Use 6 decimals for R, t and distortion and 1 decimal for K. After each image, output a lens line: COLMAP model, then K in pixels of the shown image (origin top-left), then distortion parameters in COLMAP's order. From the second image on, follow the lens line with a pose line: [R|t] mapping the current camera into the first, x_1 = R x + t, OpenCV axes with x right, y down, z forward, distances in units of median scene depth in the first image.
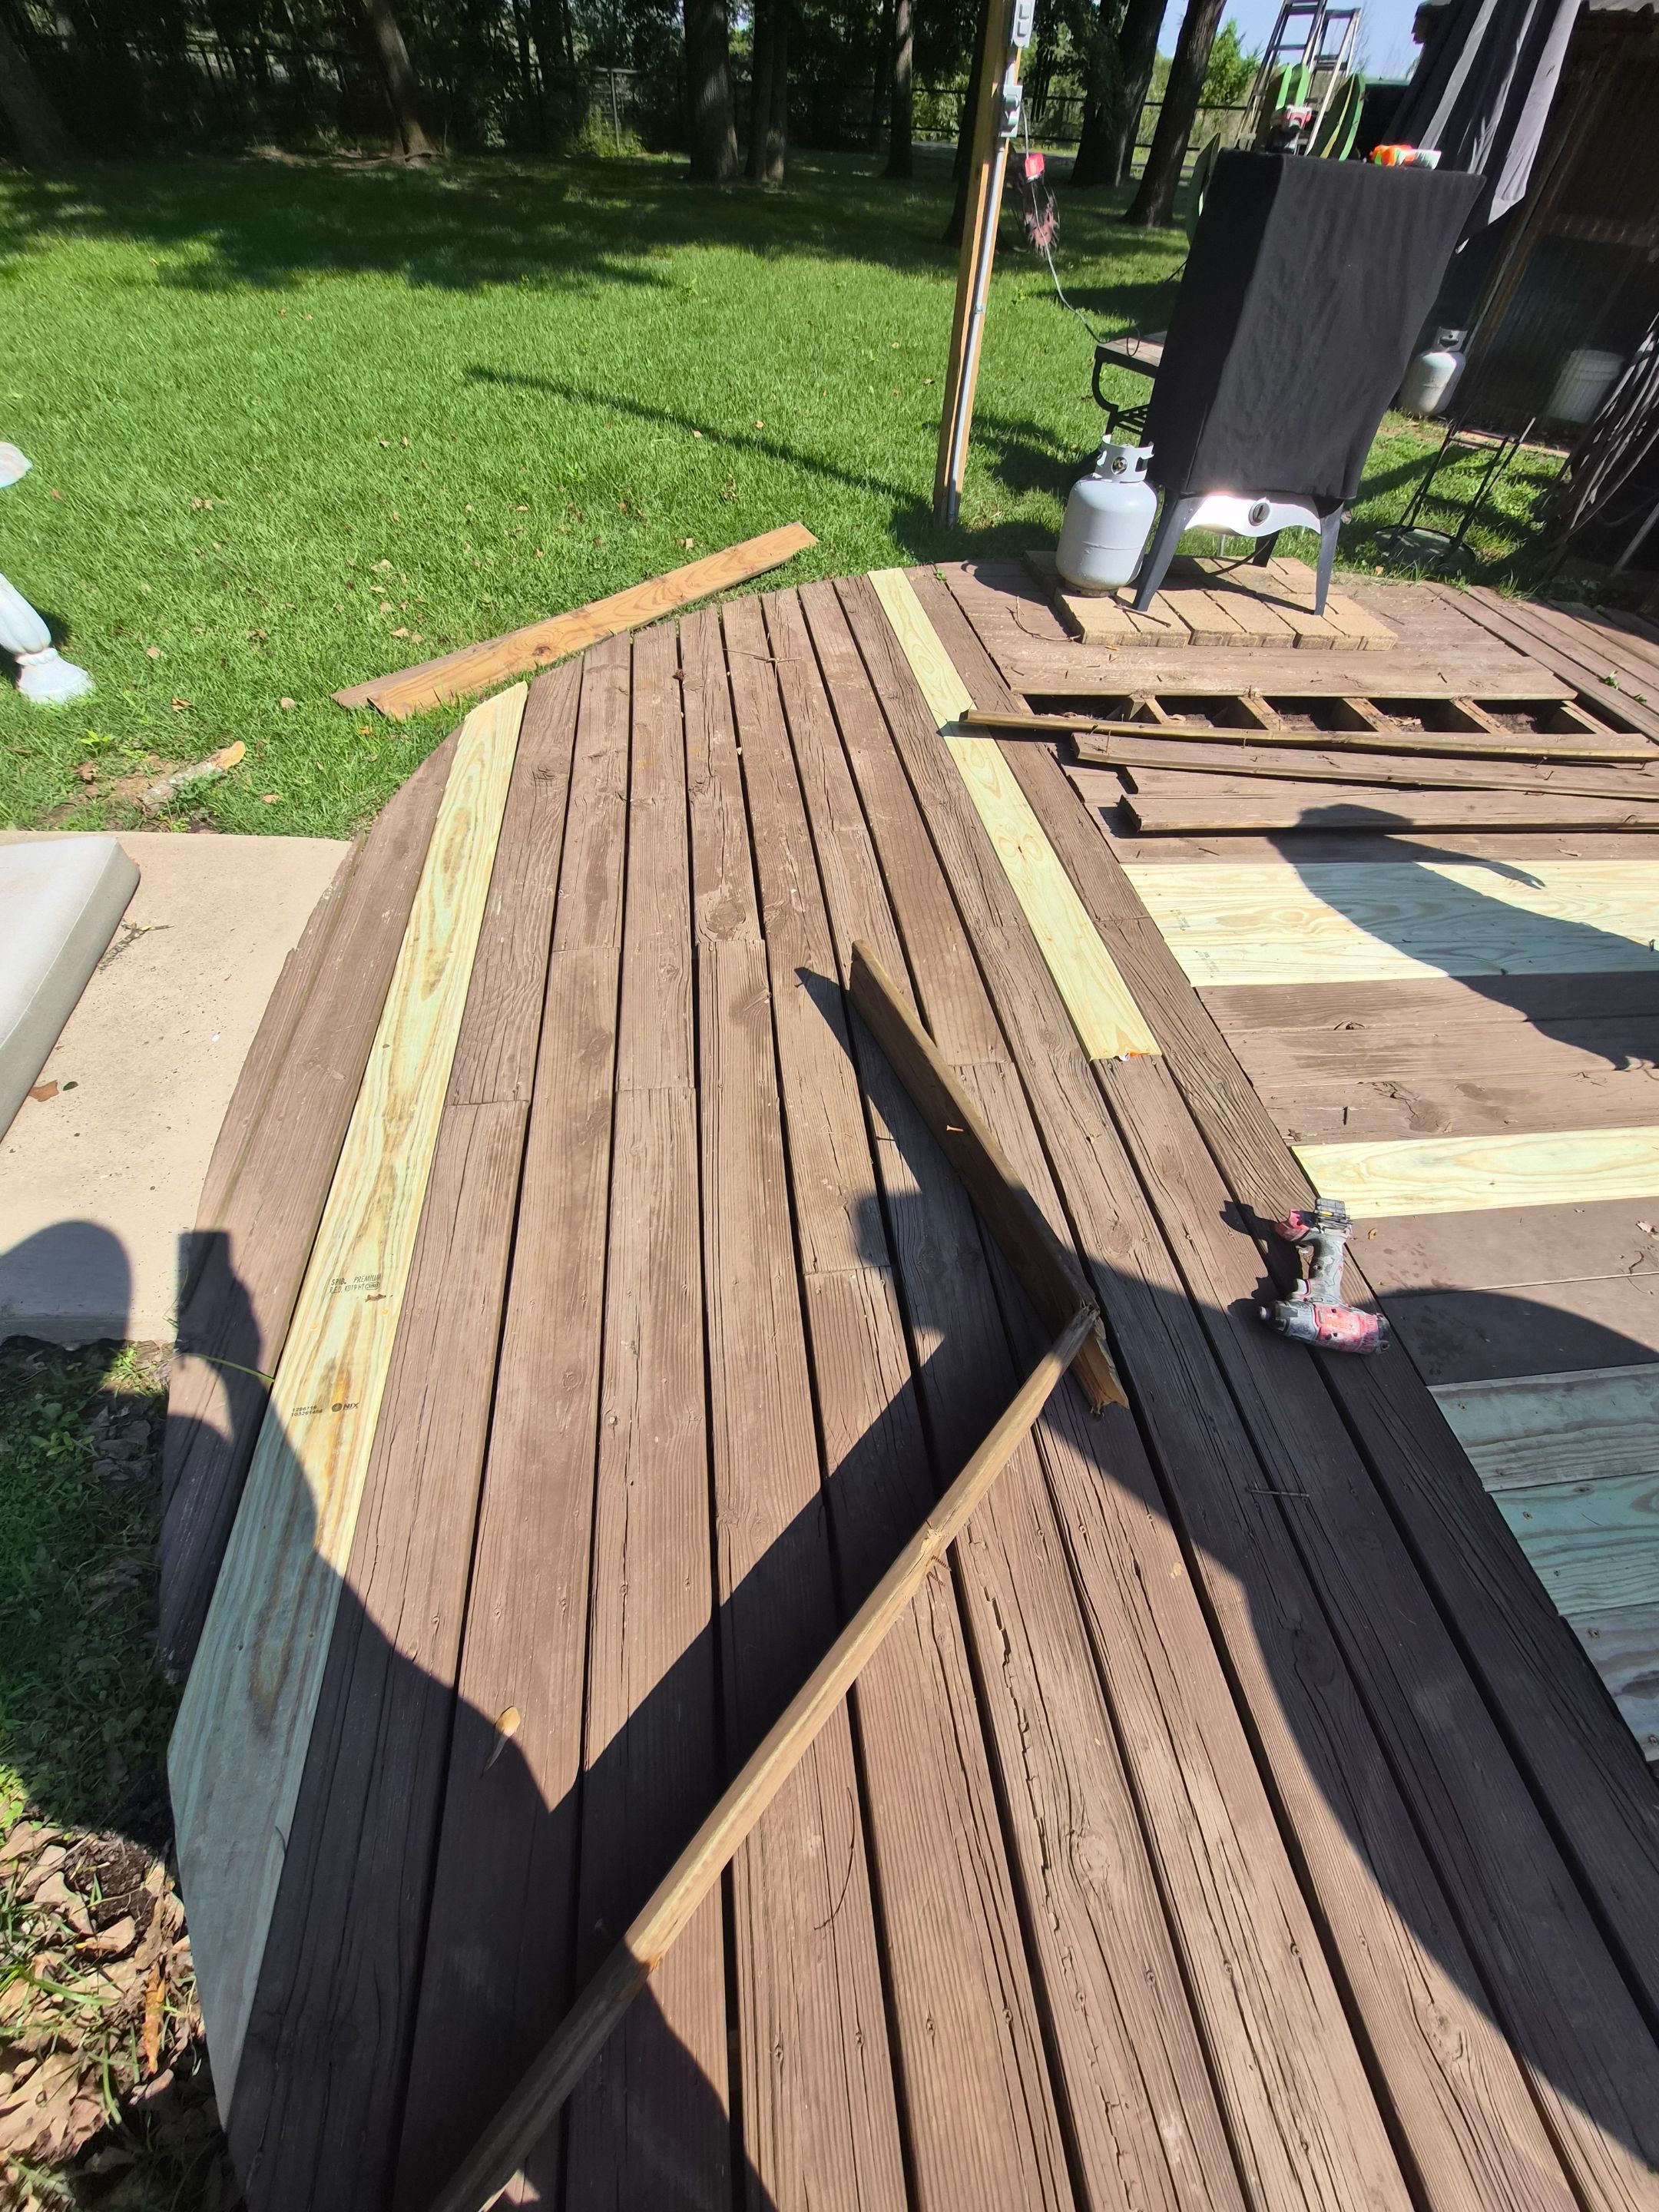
lens RADIAL K [[863.9, 0, 836.1], [0, 863.9, 1109.5], [0, 0, 1]] dist [-0.000168, -0.000582]
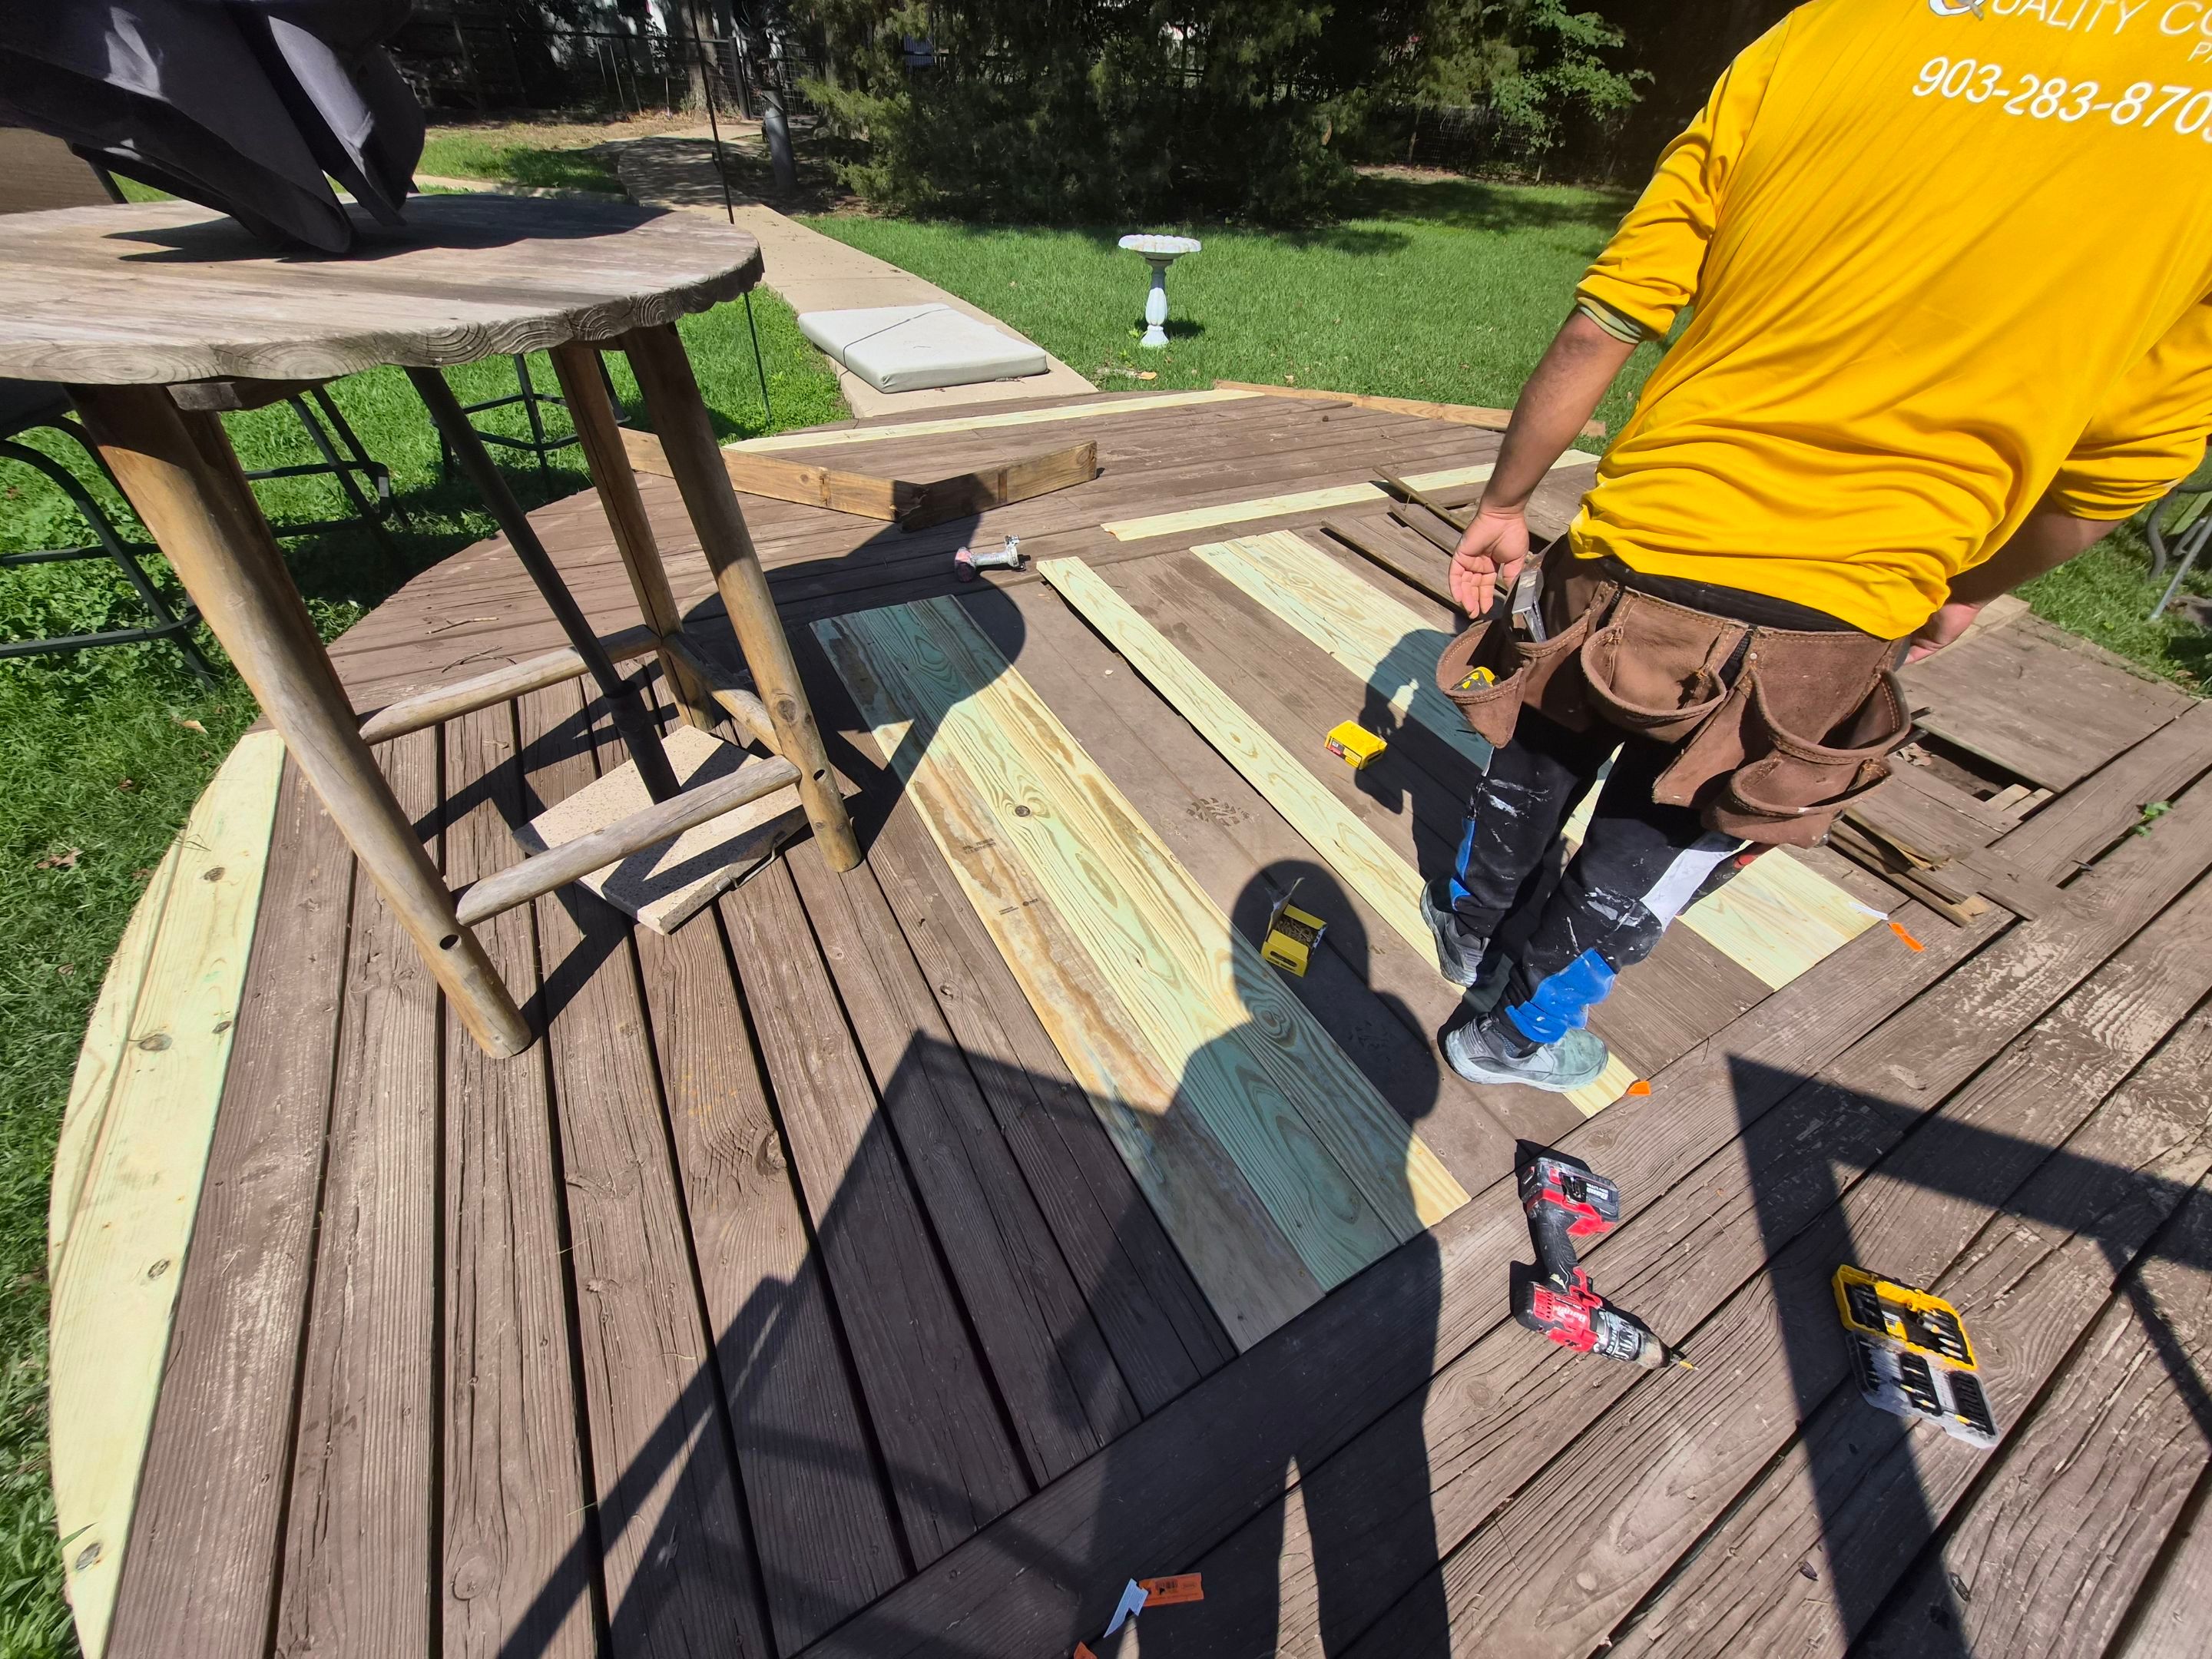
lens RADIAL K [[863.9, 0, 1106.0], [0, 863.9, 829.5], [0, 0, 1]] dist [-0.000168, -0.000582]
pose [[0.376936, 0.590821, -0.713337, 1.193833], [-0.731544, 0.662275, 0.161973, 0.039916], [0.568123, 0.460784, 0.681847, 0.019539]]
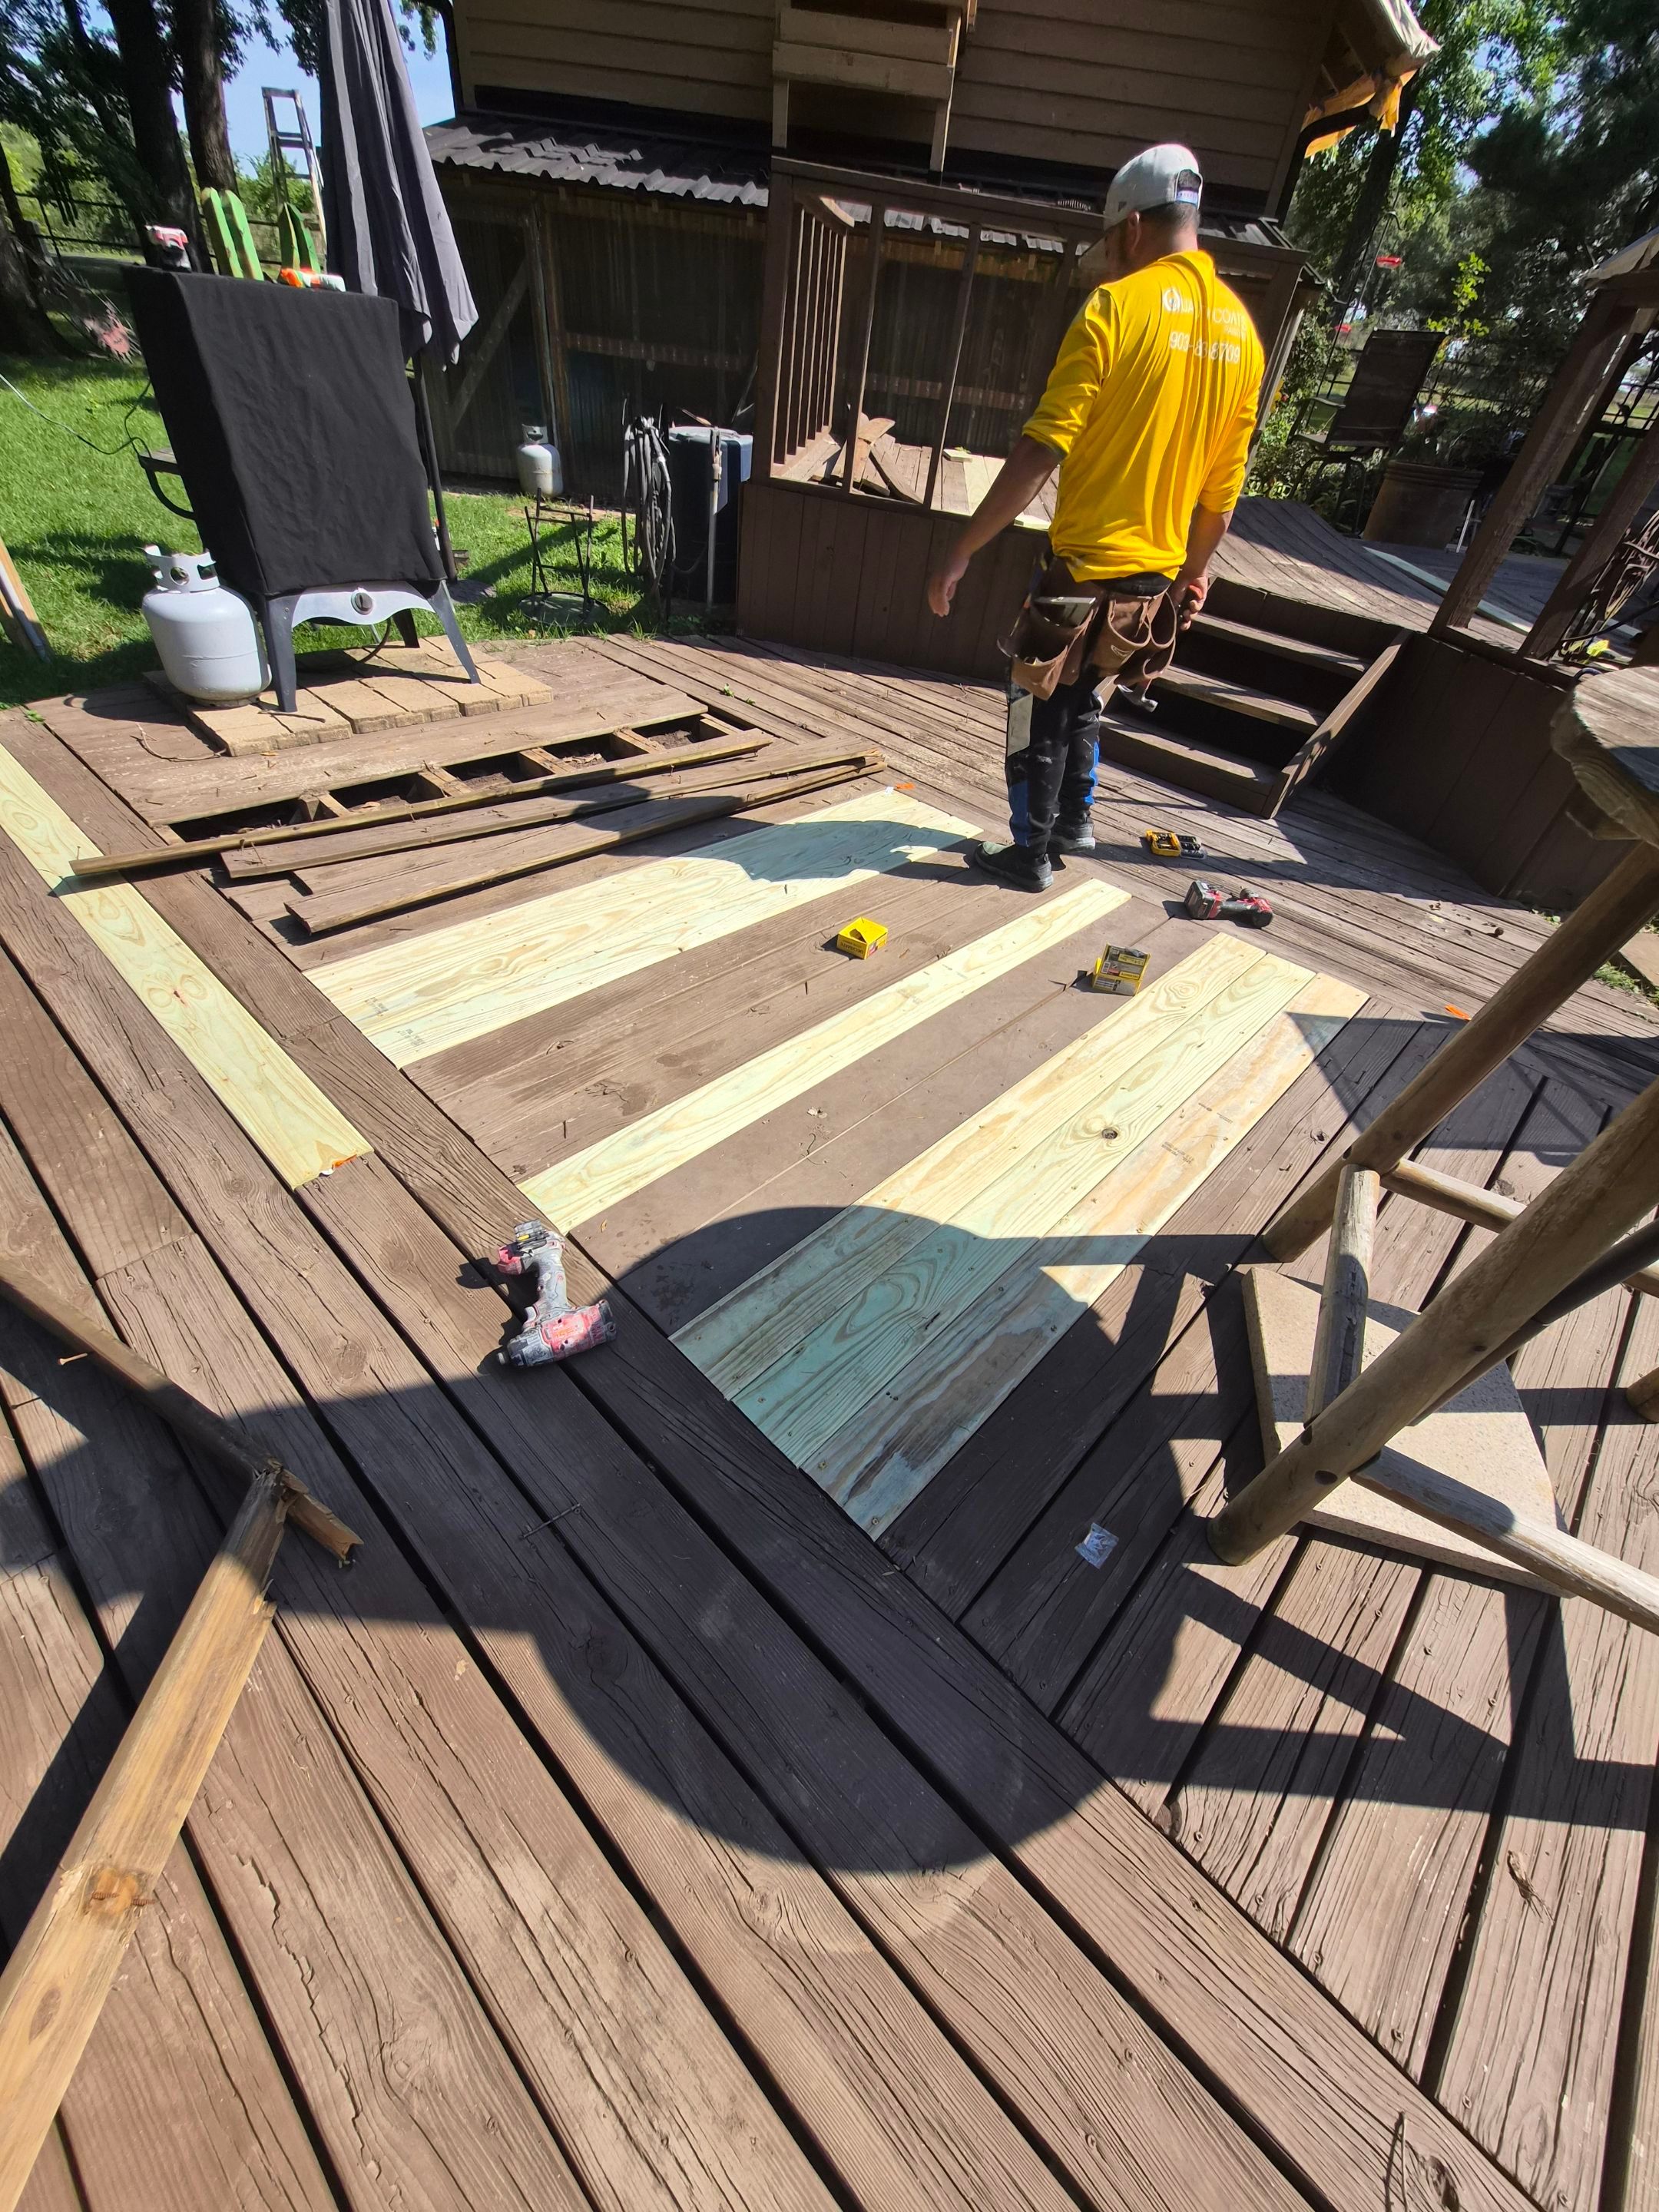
lens RADIAL K [[863.9, 0, 836.1], [0, 863.9, 1109.5], [0, 0, 1]] dist [-0.000168, -0.000582]
pose [[0.775031, -0.410079, 0.480794, 0.198907], [0.441016, 0.895919, 0.053238, 0.043338], [-0.452584, 0.170777, 0.875216, -0.050228]]
